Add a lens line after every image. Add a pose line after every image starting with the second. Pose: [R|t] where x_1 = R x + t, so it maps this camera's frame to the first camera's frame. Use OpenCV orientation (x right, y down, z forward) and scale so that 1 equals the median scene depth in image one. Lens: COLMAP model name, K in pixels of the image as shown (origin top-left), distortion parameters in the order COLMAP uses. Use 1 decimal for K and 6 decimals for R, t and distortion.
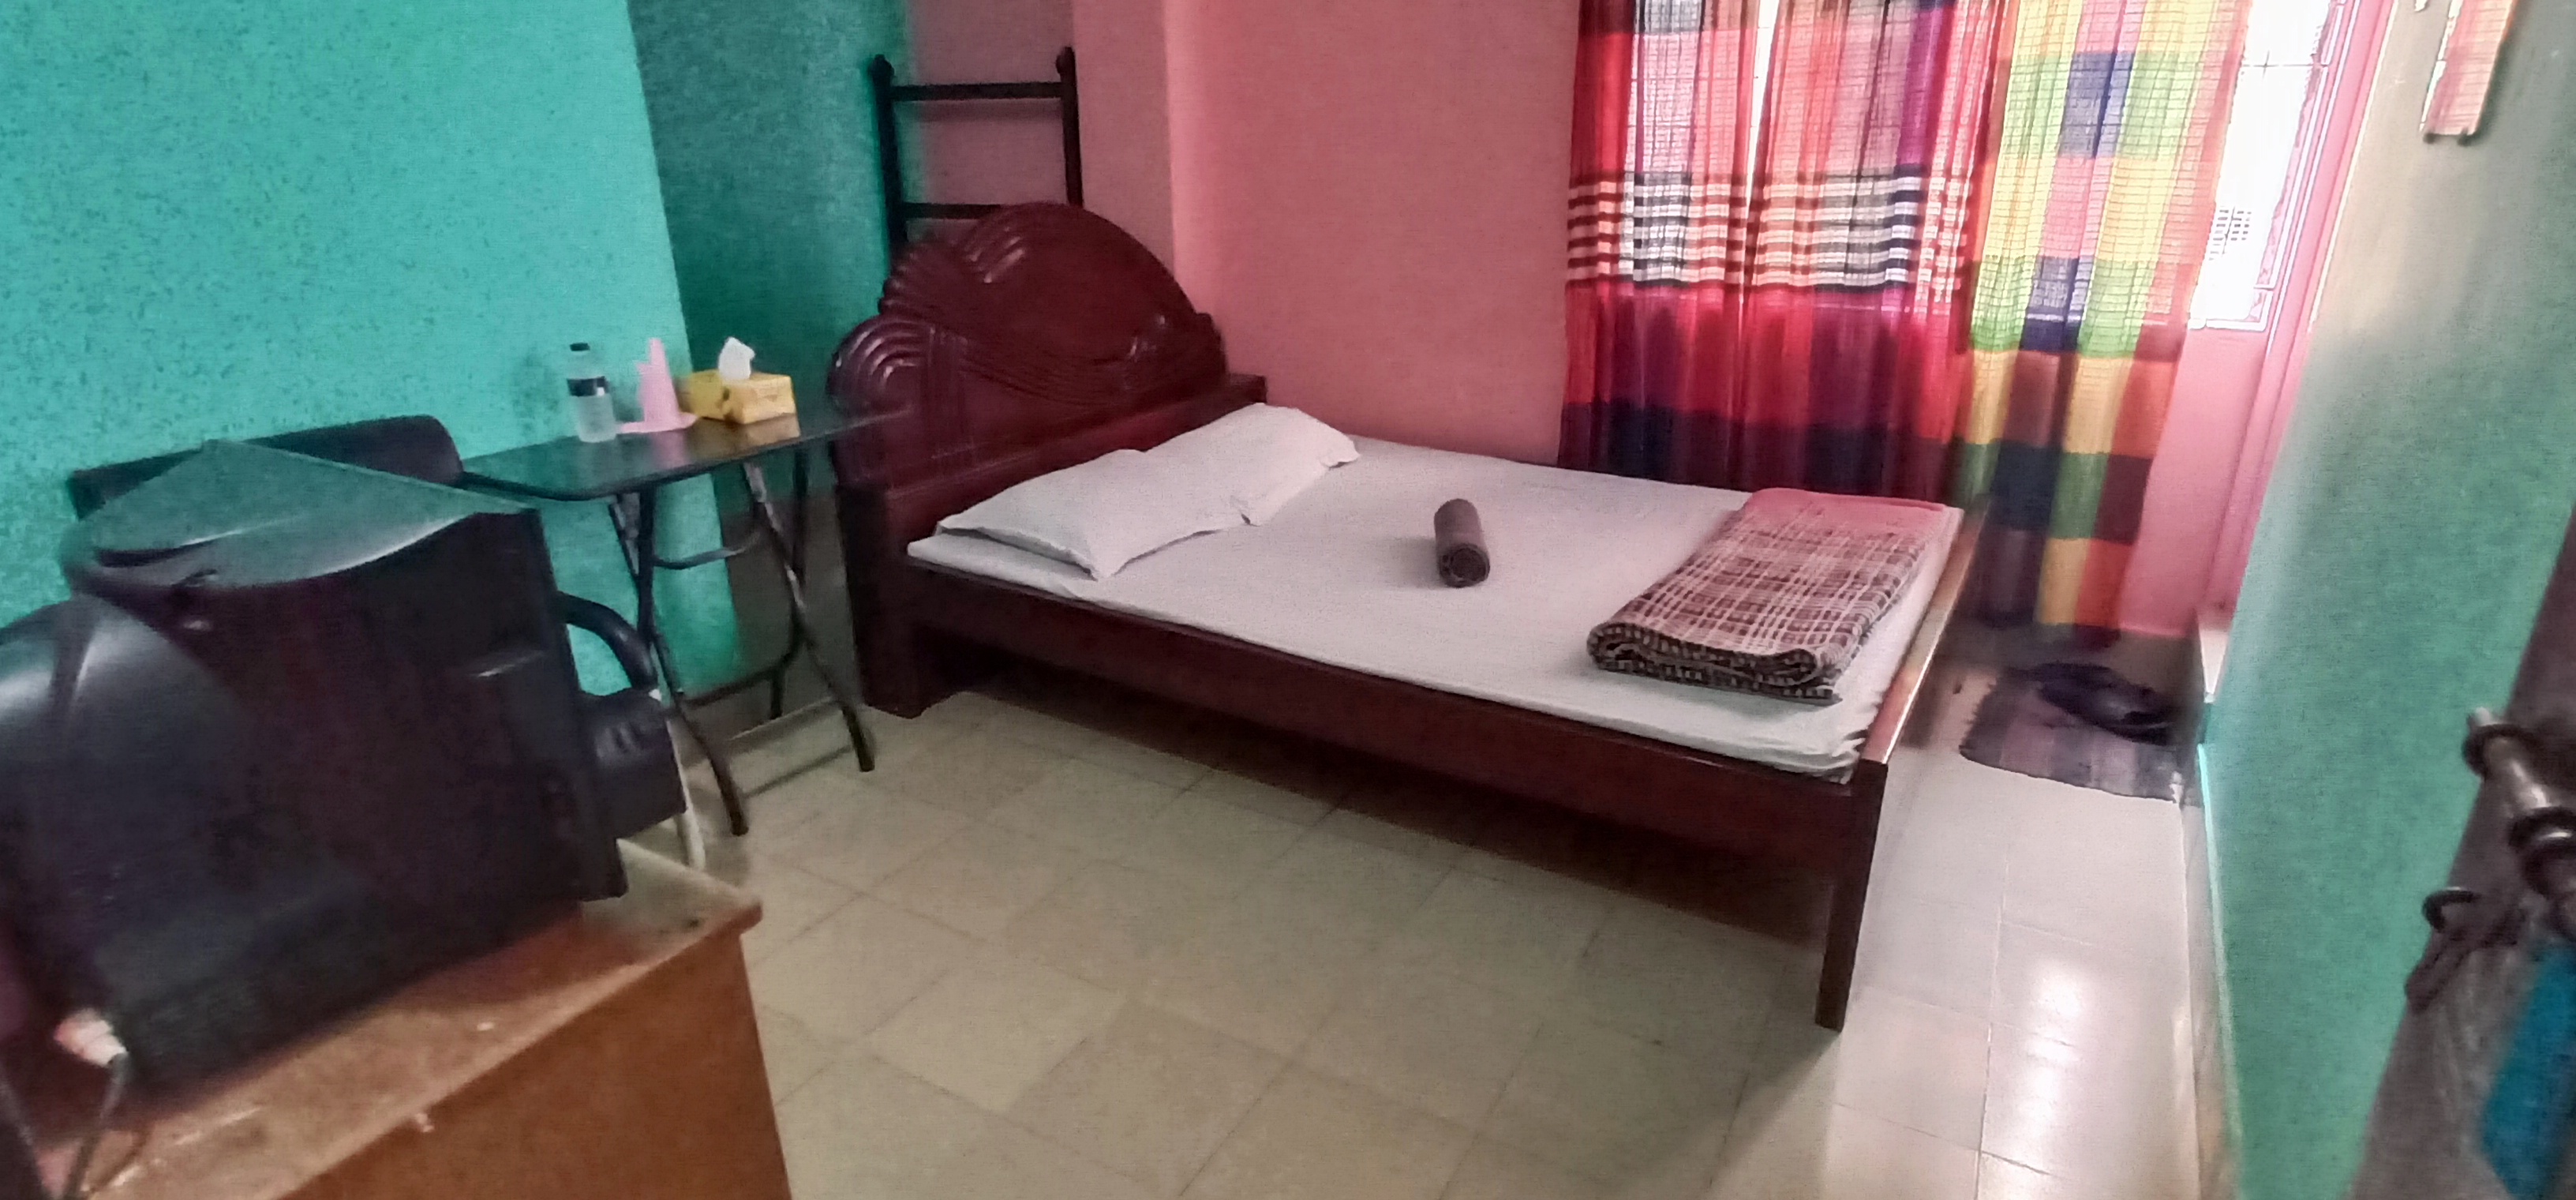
lens RADIAL K [[1276.4, 0, 1292.1], [0, 1276.4, 586.3], [0, 0, 1]] dist [0.014335, 0.000626]
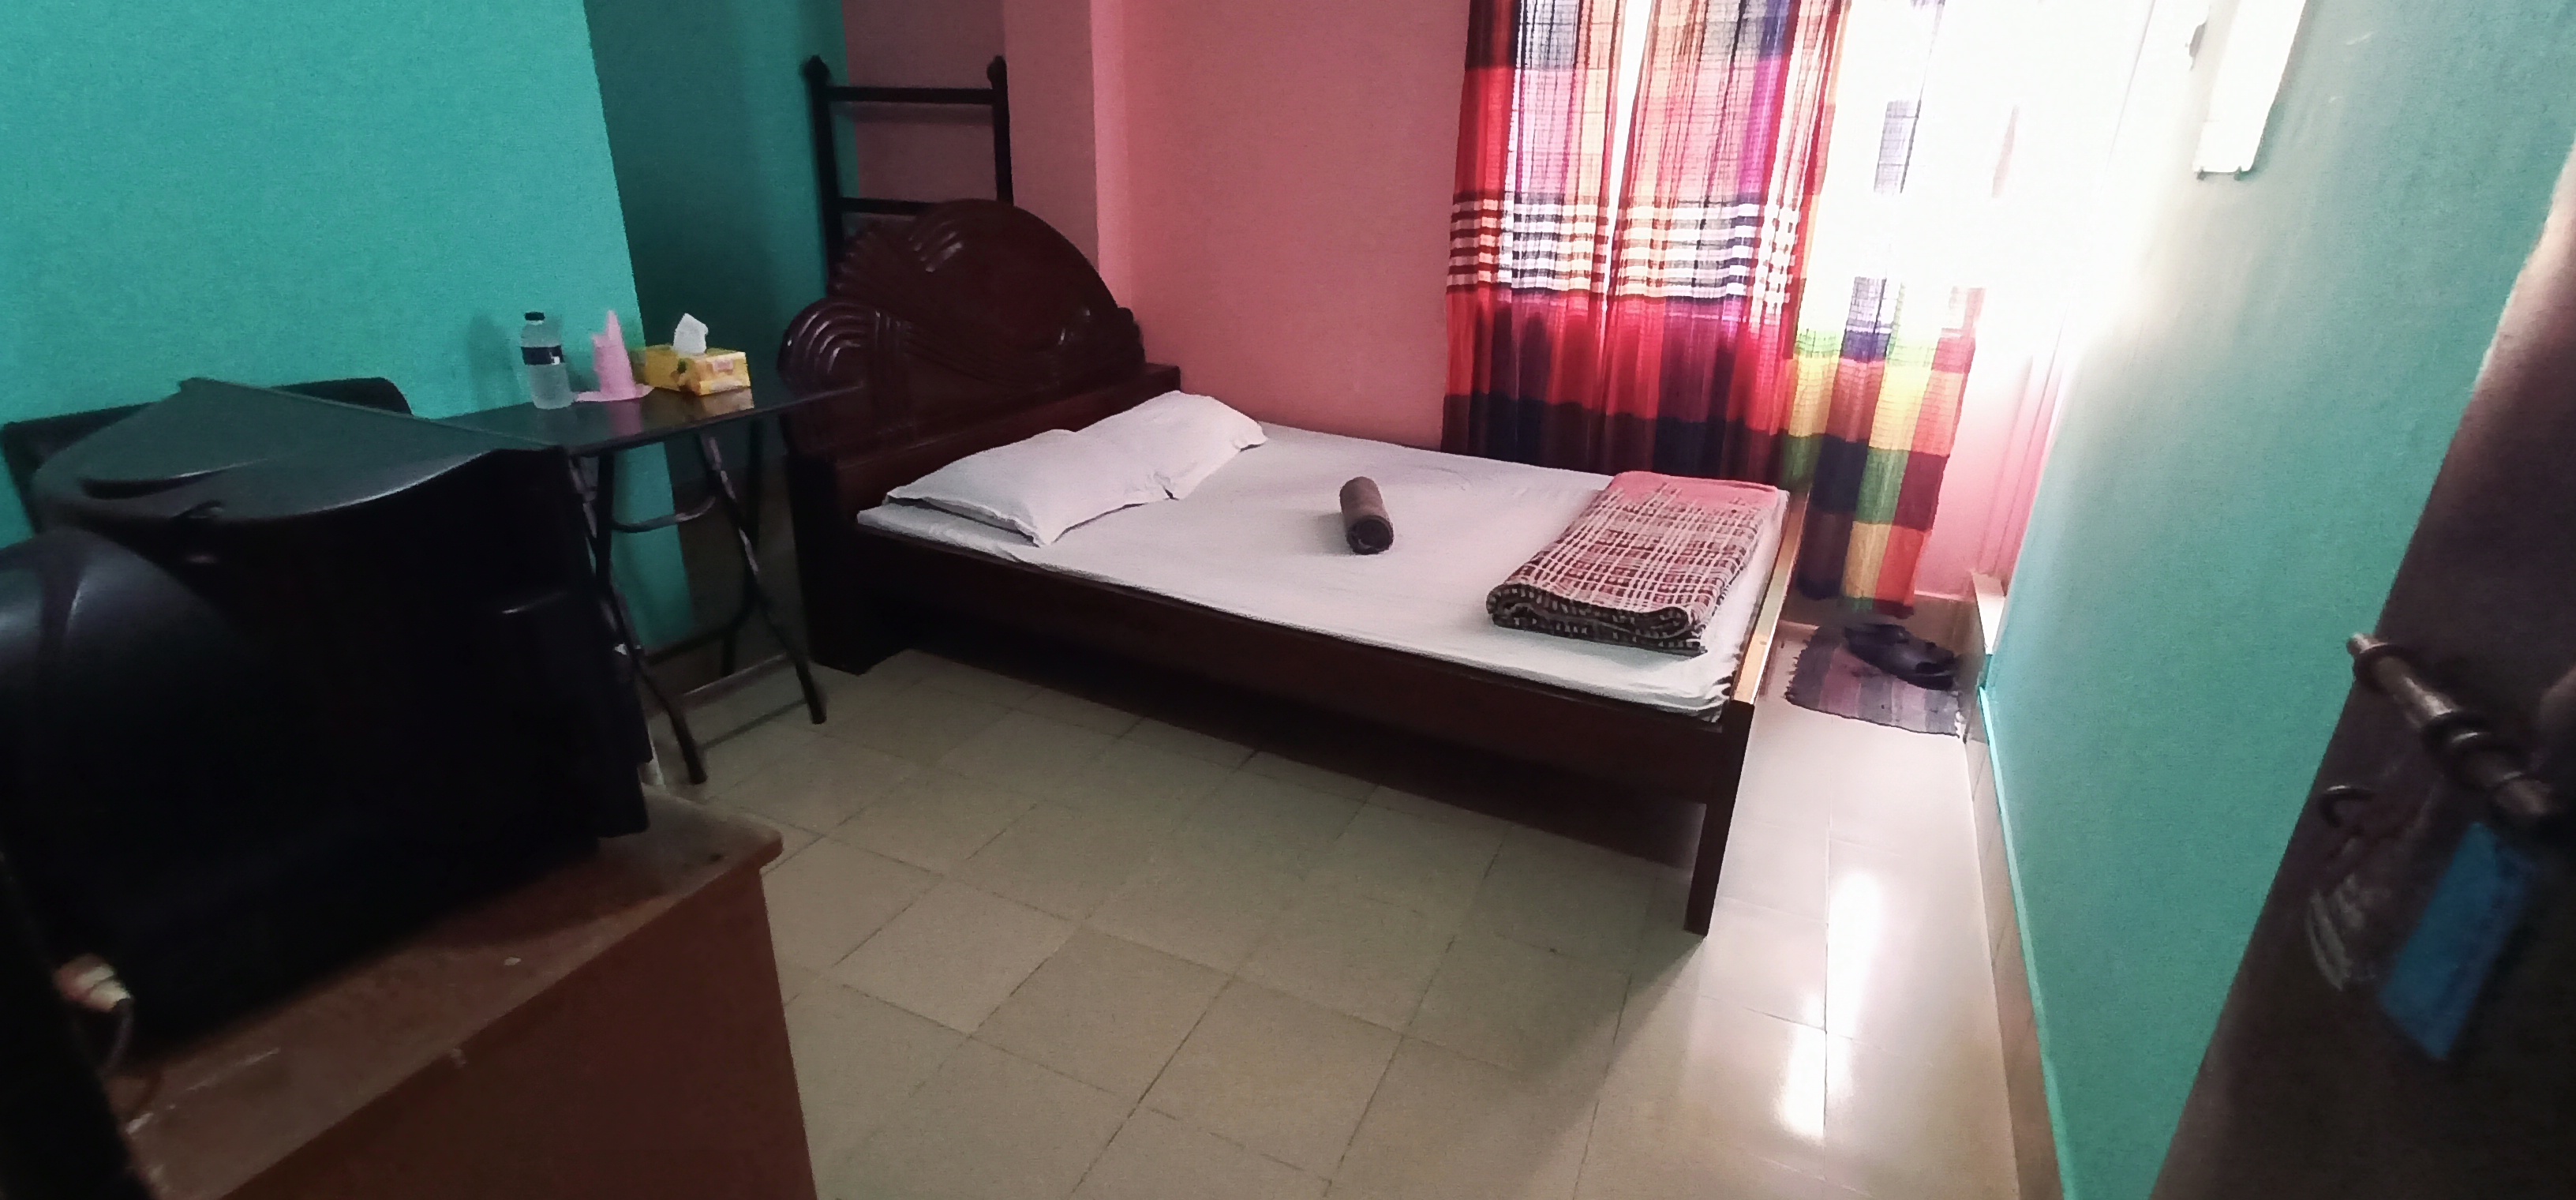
lens RADIAL K [[1128.1, 0, 1296.0], [0, 1128.1, 585.3], [0, 0, 1]] dist [0.014750, -0.000107]
pose [[0.994689, 0.003147, 0.102881, -0.030798], [-0.005222, 0.999788, 0.019908, 0.007431], [-0.102797, -0.020340, 0.994494, 0.015614]]
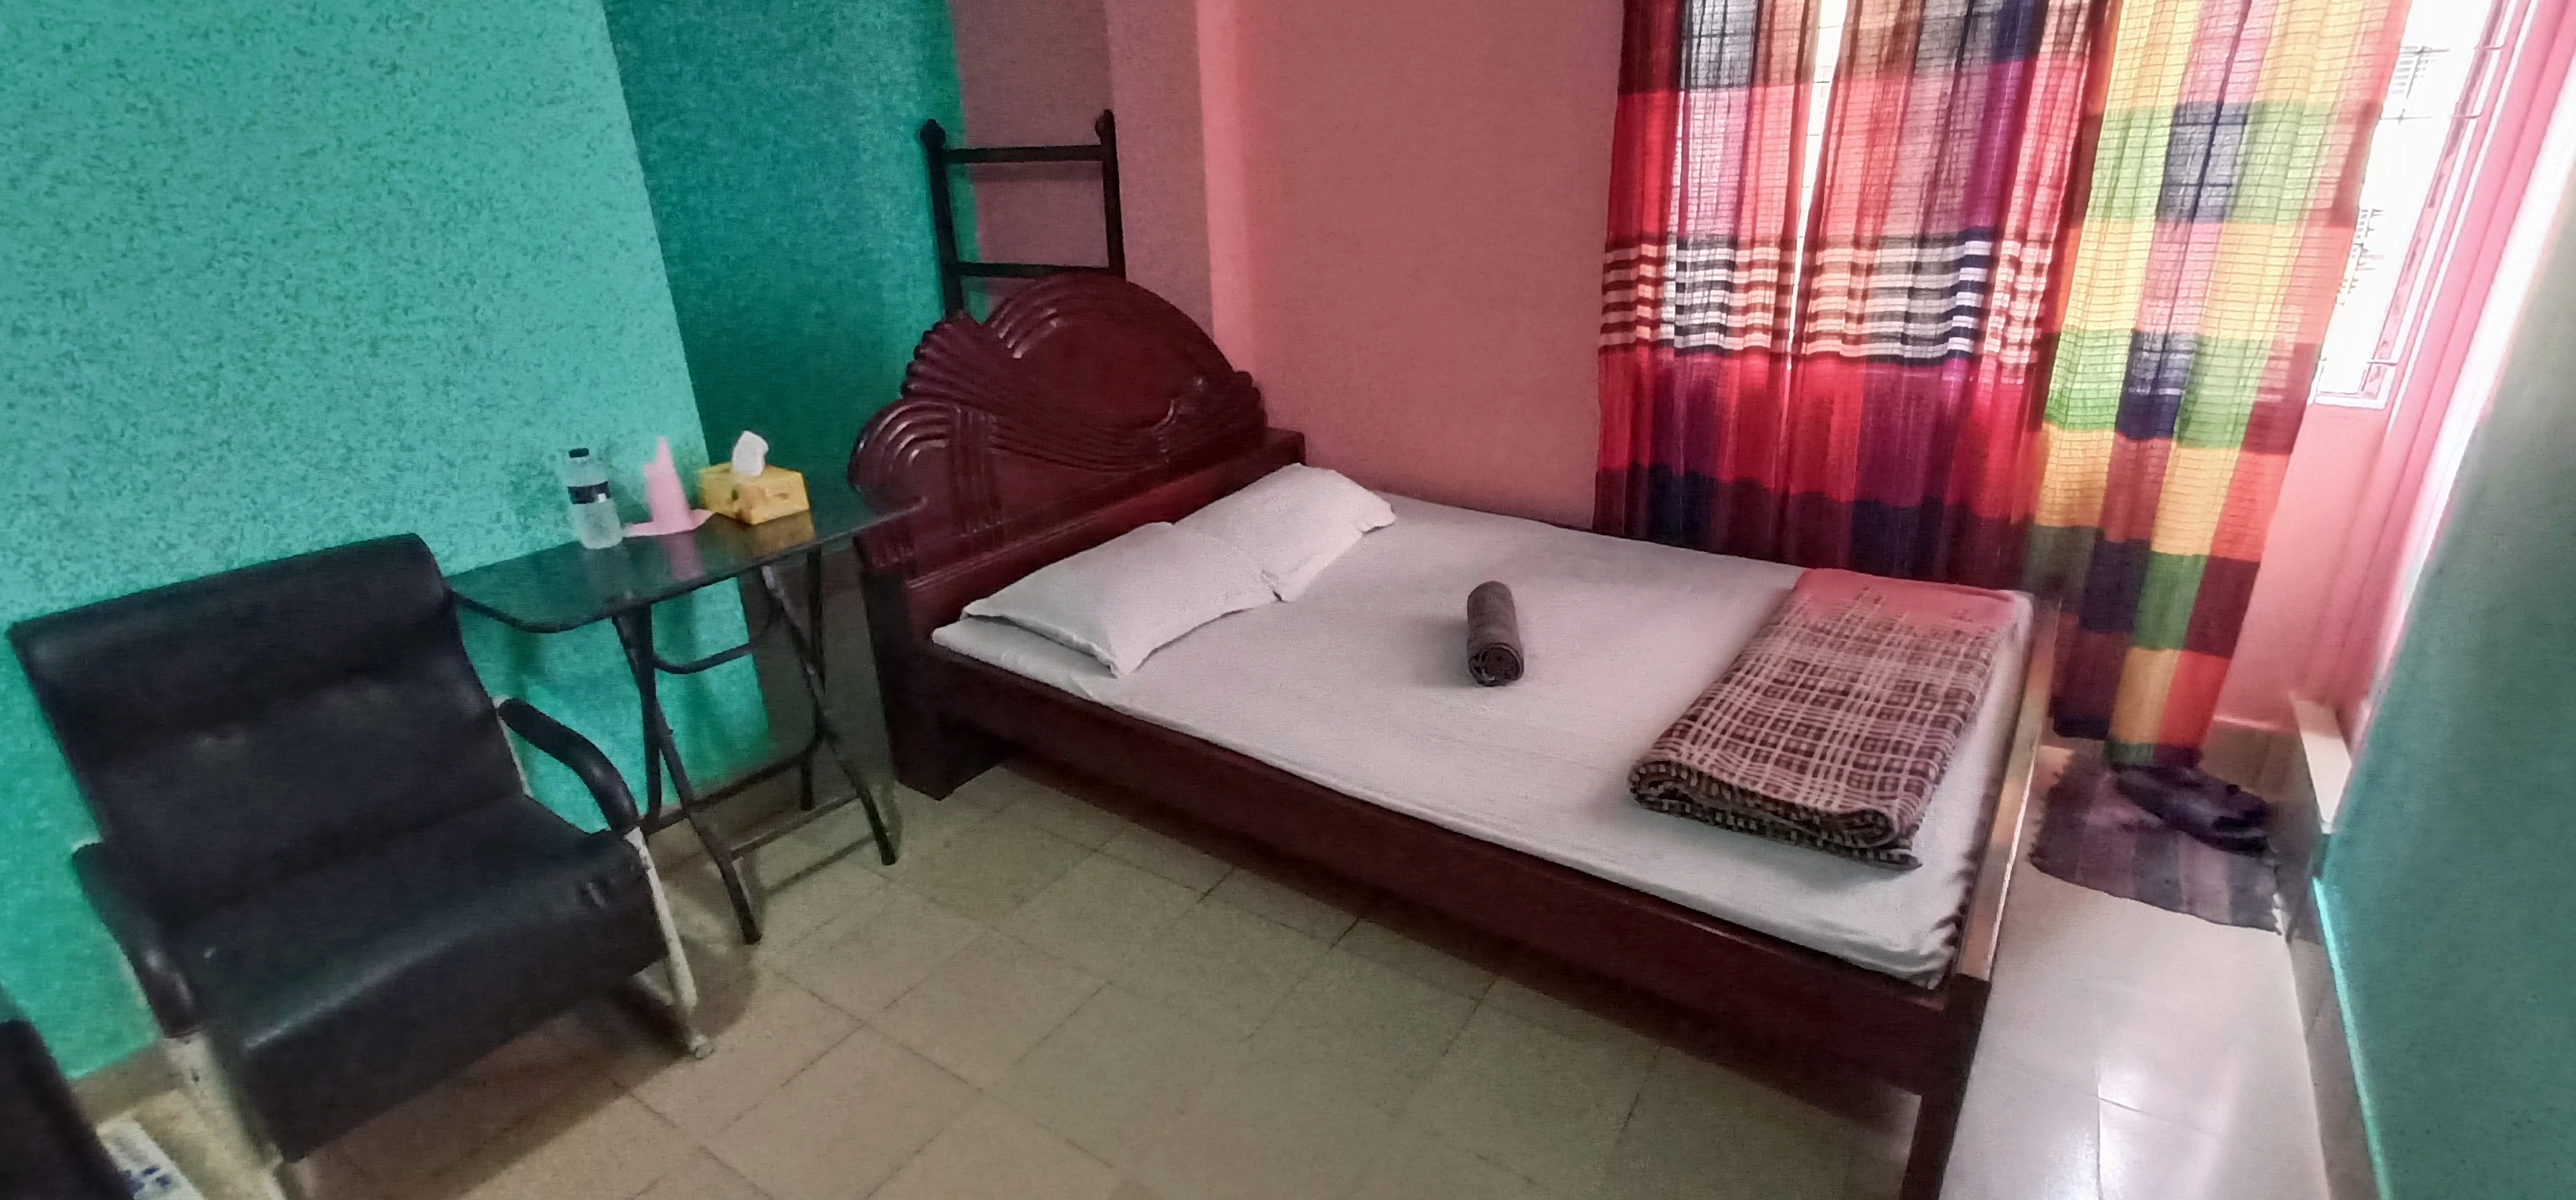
lens RADIAL K [[1144.4, 0, 1288.0], [0, 1144.4, 600.0], [0, 0, 1]] dist [0.027446, -0.005444]
pose [[0.998606, 0.001407, -0.052769, 0.022398], [-0.000117, 0.999701, 0.024450, -0.077990], [0.052788, -0.024410, 0.998307, 0.122875]]
